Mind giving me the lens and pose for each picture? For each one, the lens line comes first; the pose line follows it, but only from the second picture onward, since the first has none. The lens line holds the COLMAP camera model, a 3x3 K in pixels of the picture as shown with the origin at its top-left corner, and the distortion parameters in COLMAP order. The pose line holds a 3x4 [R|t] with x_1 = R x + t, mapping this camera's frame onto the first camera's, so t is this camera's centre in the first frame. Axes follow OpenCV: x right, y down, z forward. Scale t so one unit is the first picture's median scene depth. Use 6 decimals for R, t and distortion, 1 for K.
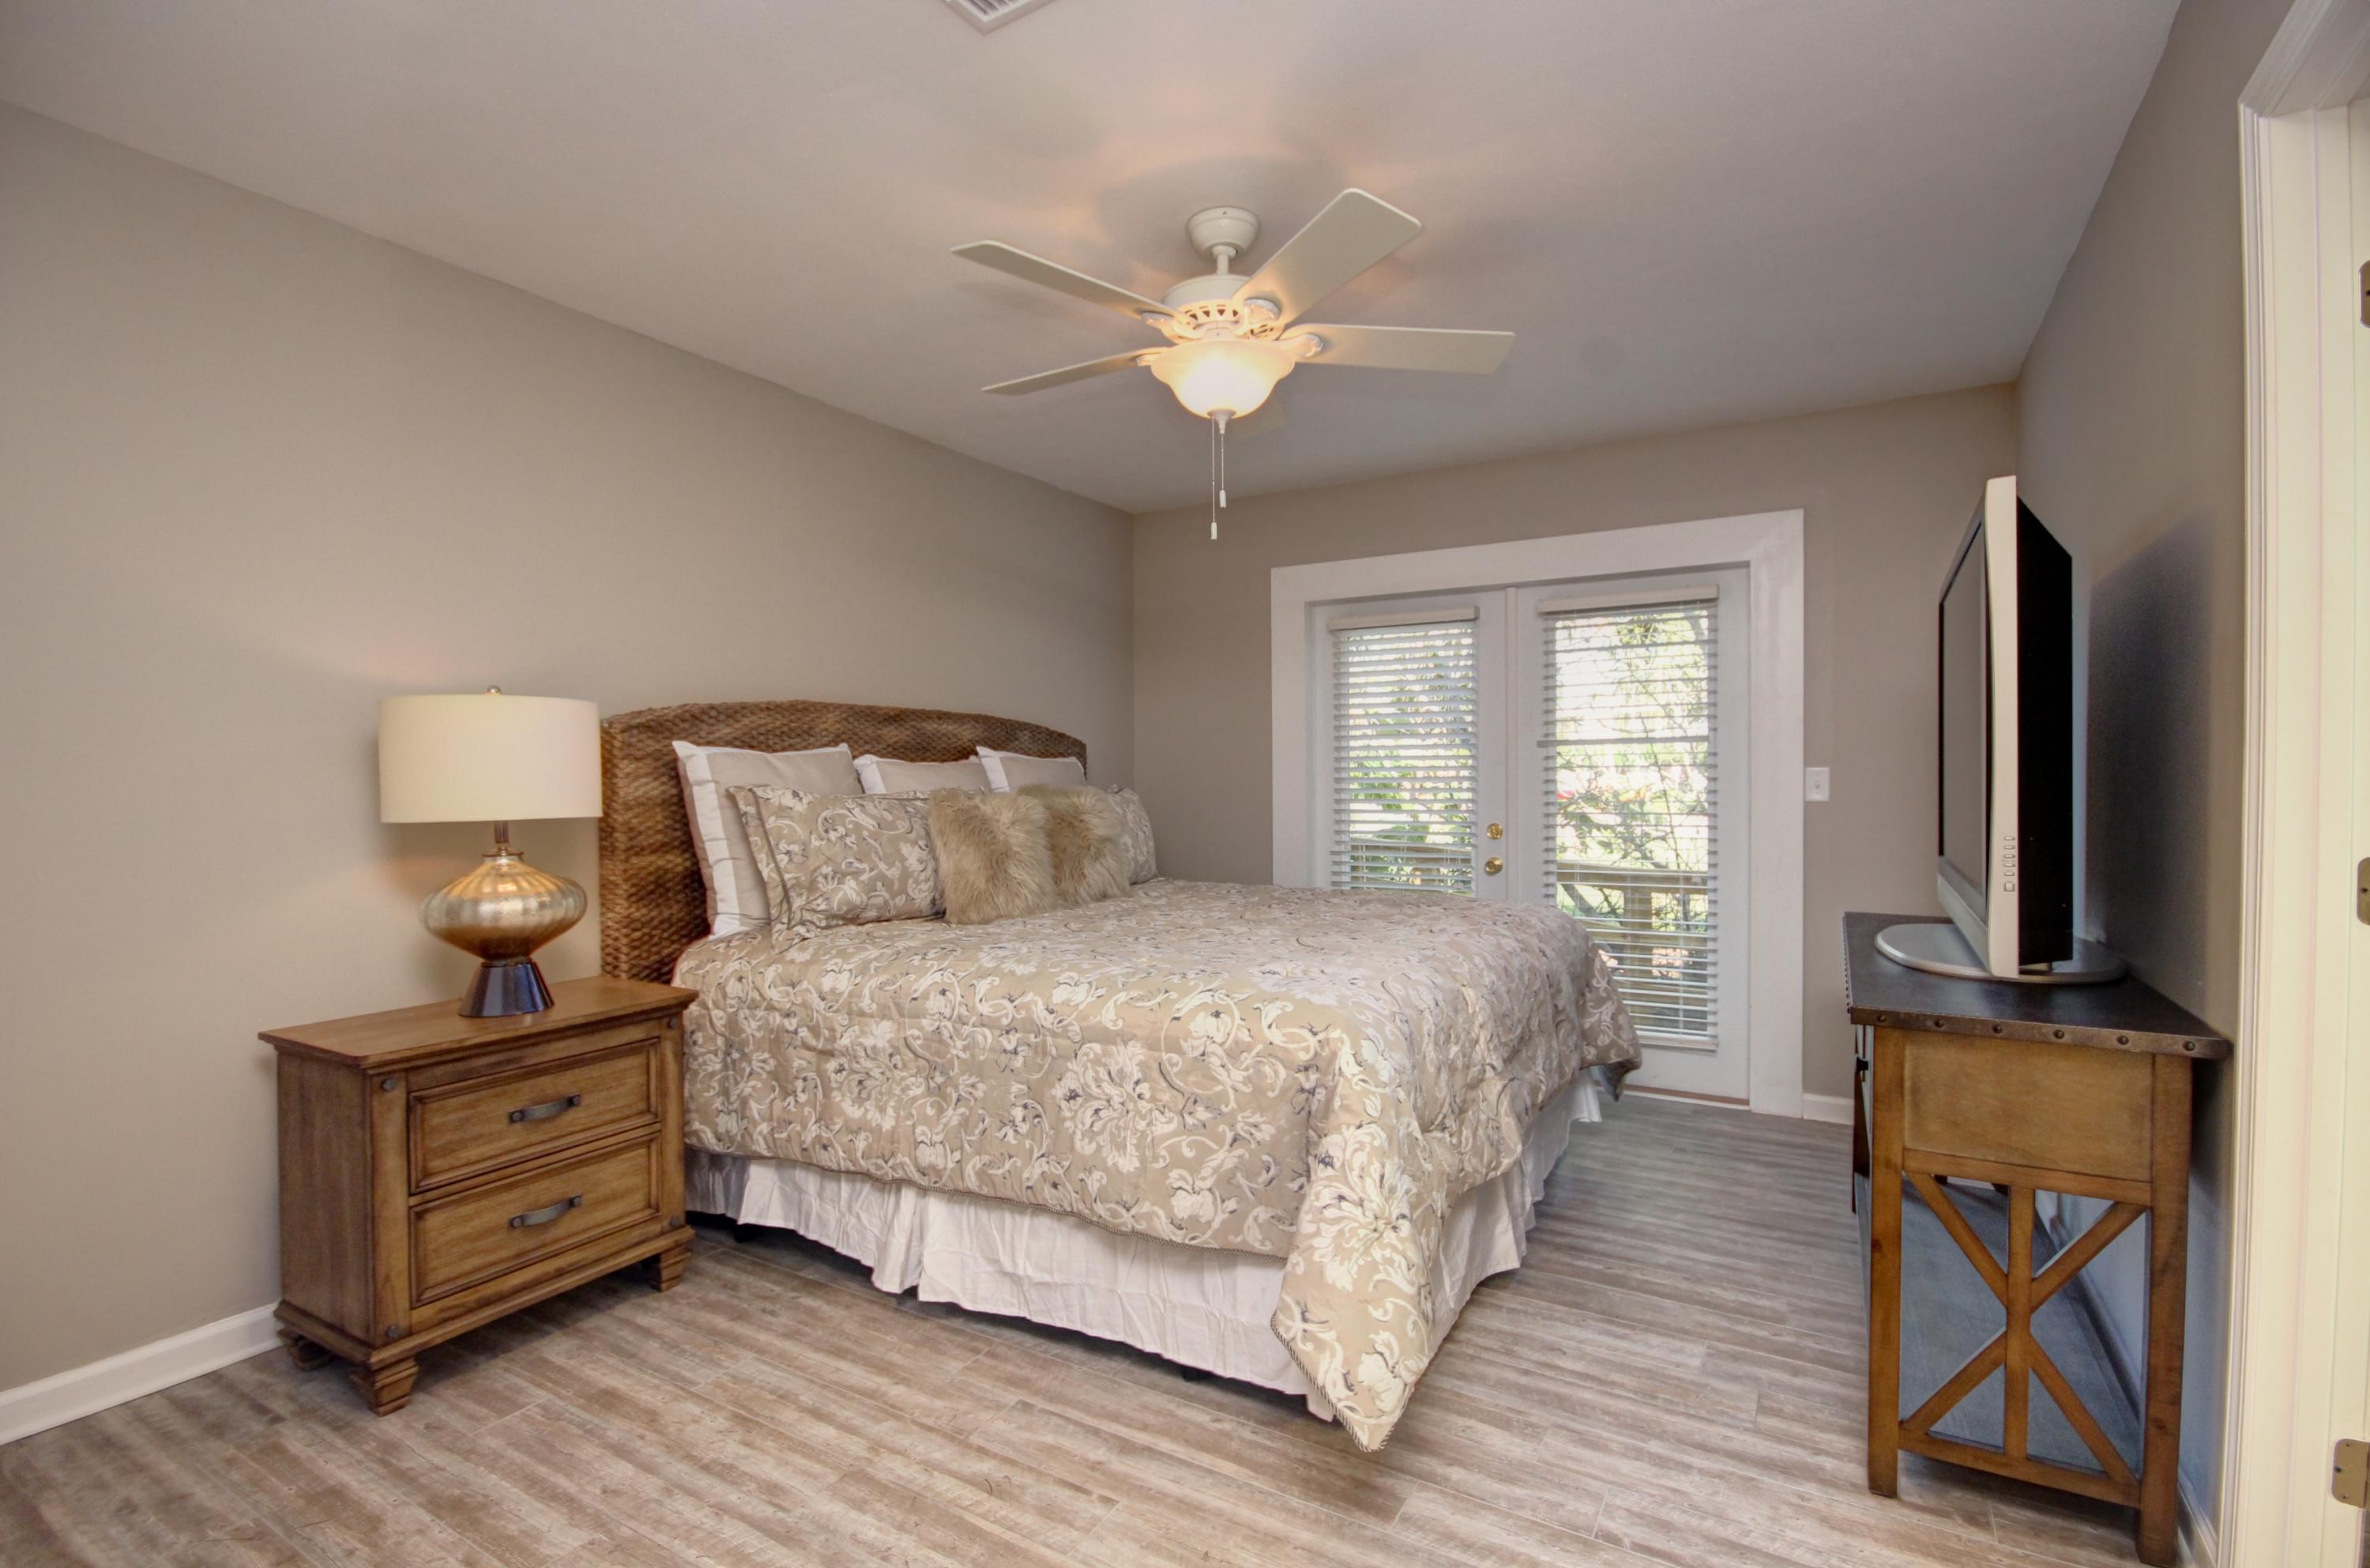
lens RADIAL K [[1098.5, 0, 1191.8], [0, 1098.5, 784.7], [0, 0, 1]] dist [-0.002746, -0.000014]
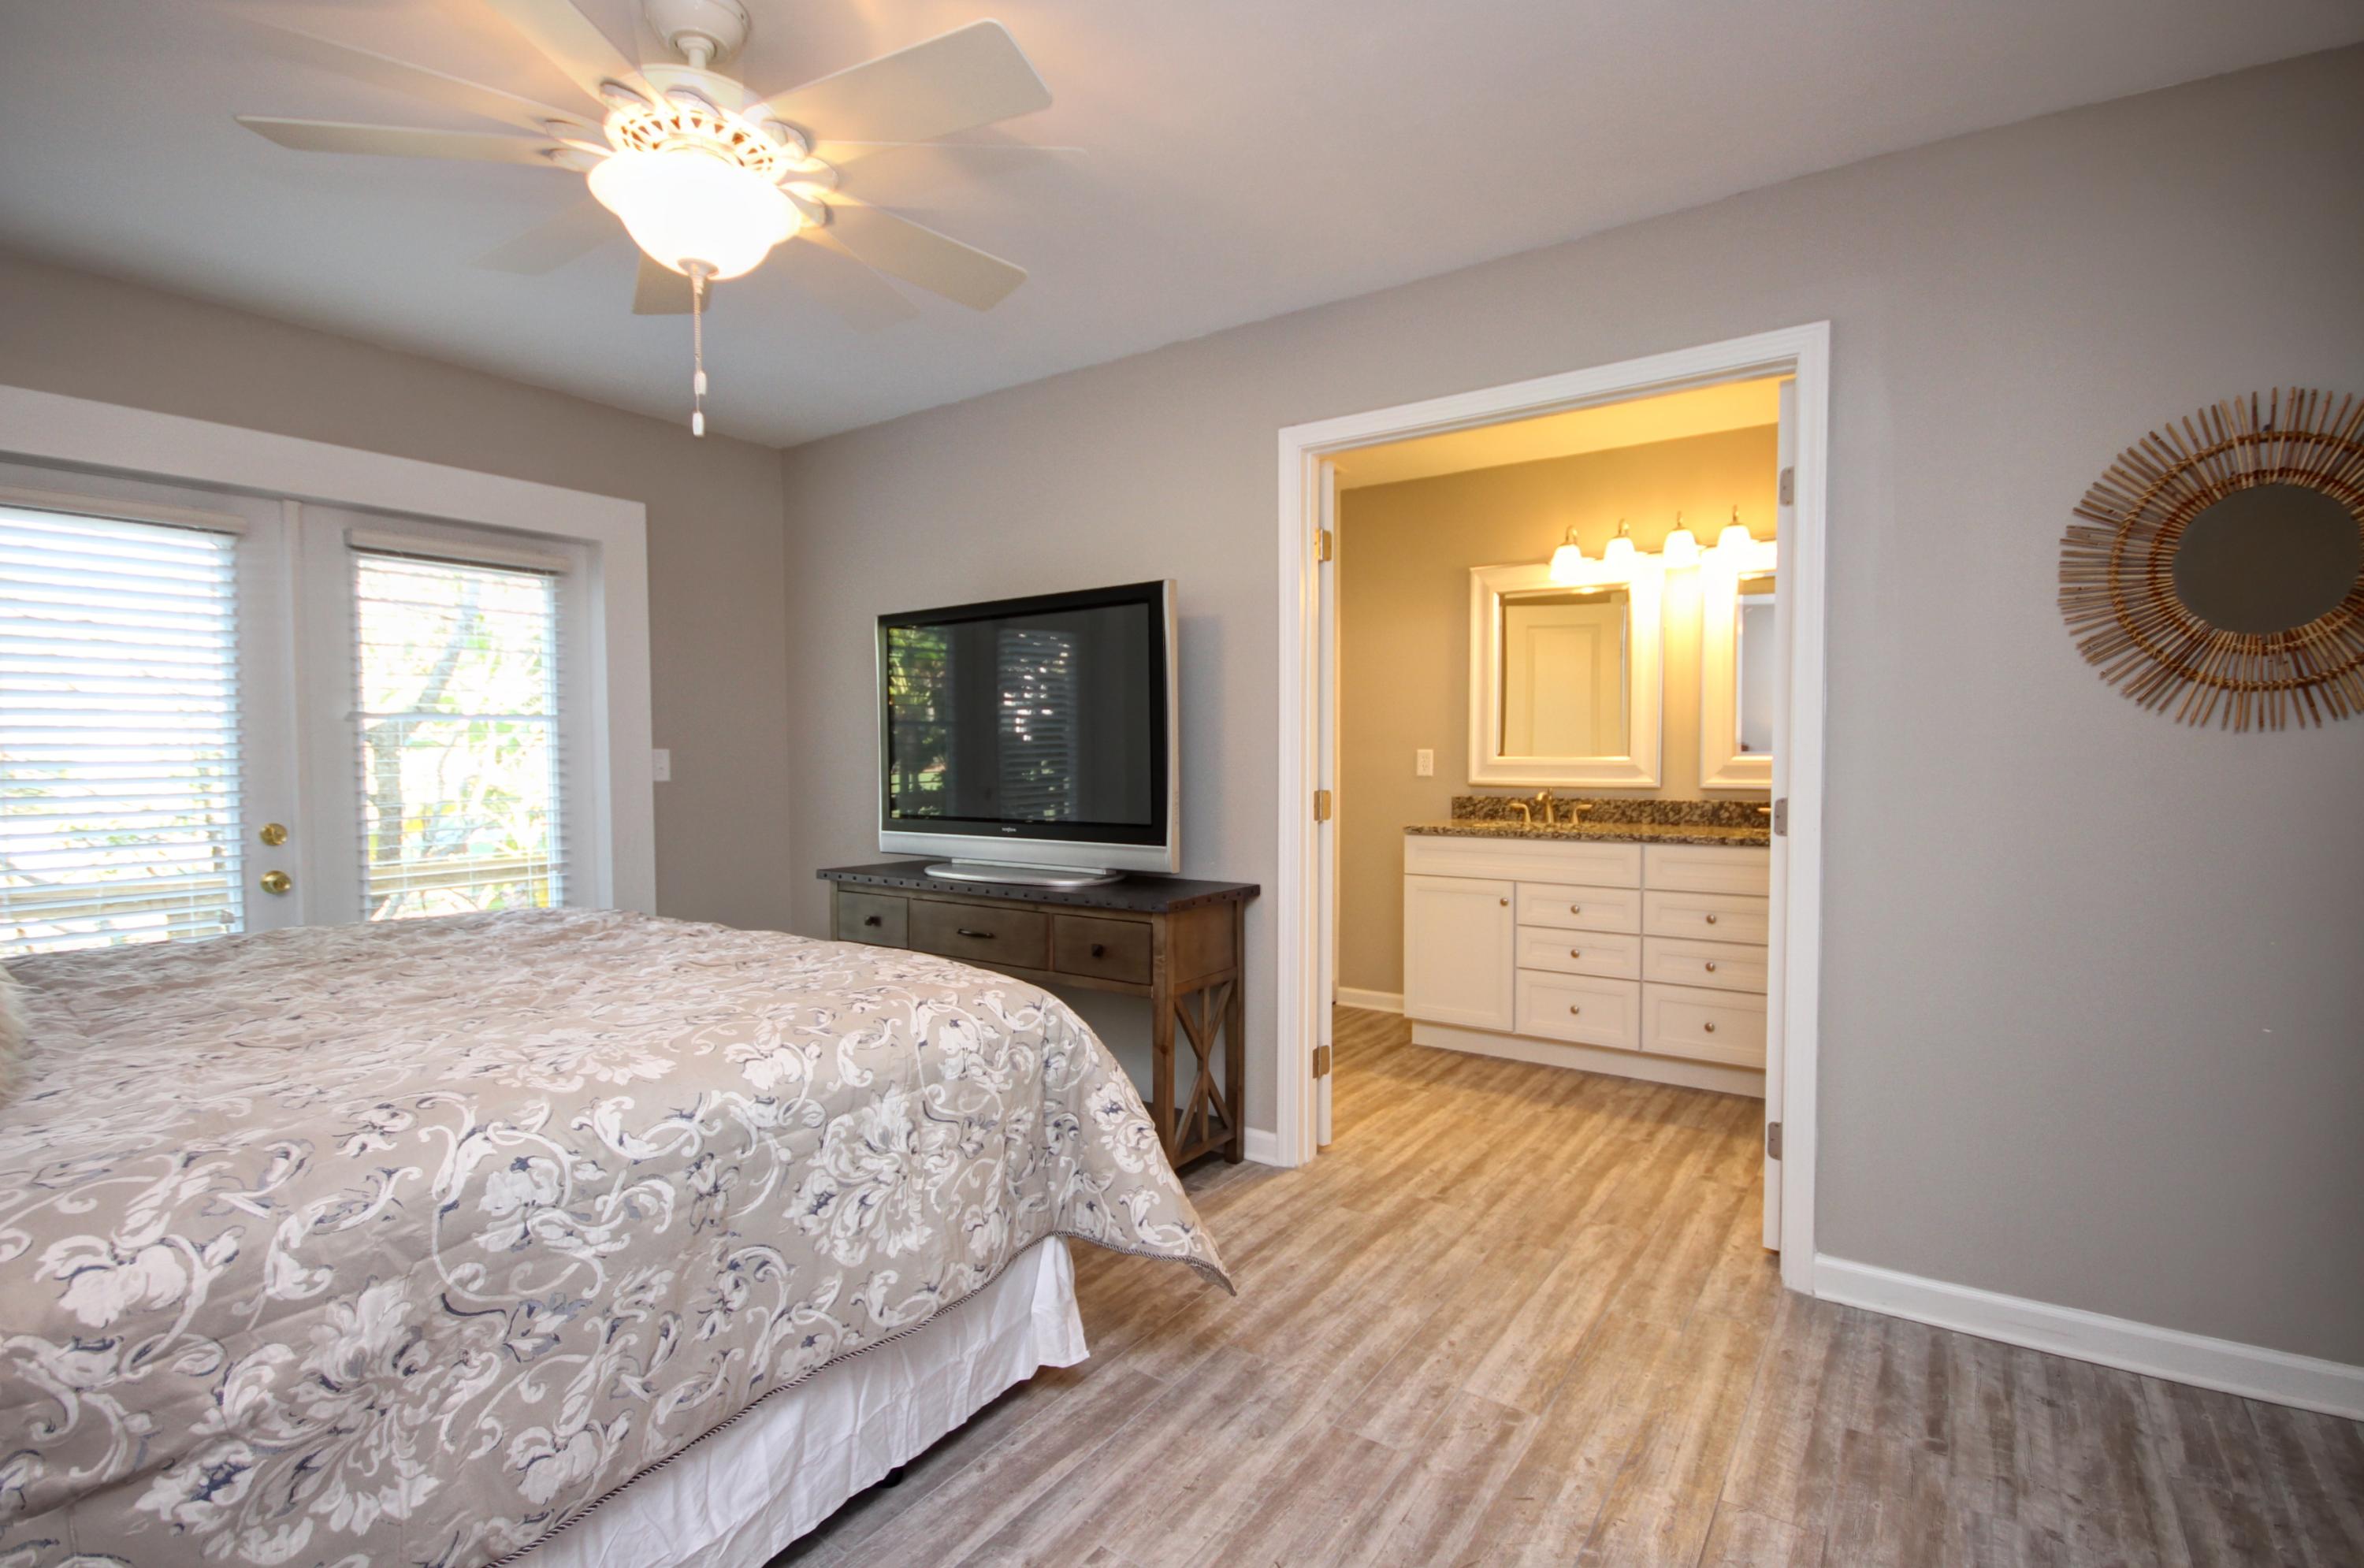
lens RADIAL K [[1105.7, 0, 1186.7], [0, 1105.7, 785.7], [0, 0, 1]] dist [0.000552, -0.000510]
pose [[0.072437, -0.024245, 0.997078, -0.775127], [0.011876, 0.999655, 0.023445, -0.000190], [-0.997302, 0.010143, 0.072700, 0.687534]]
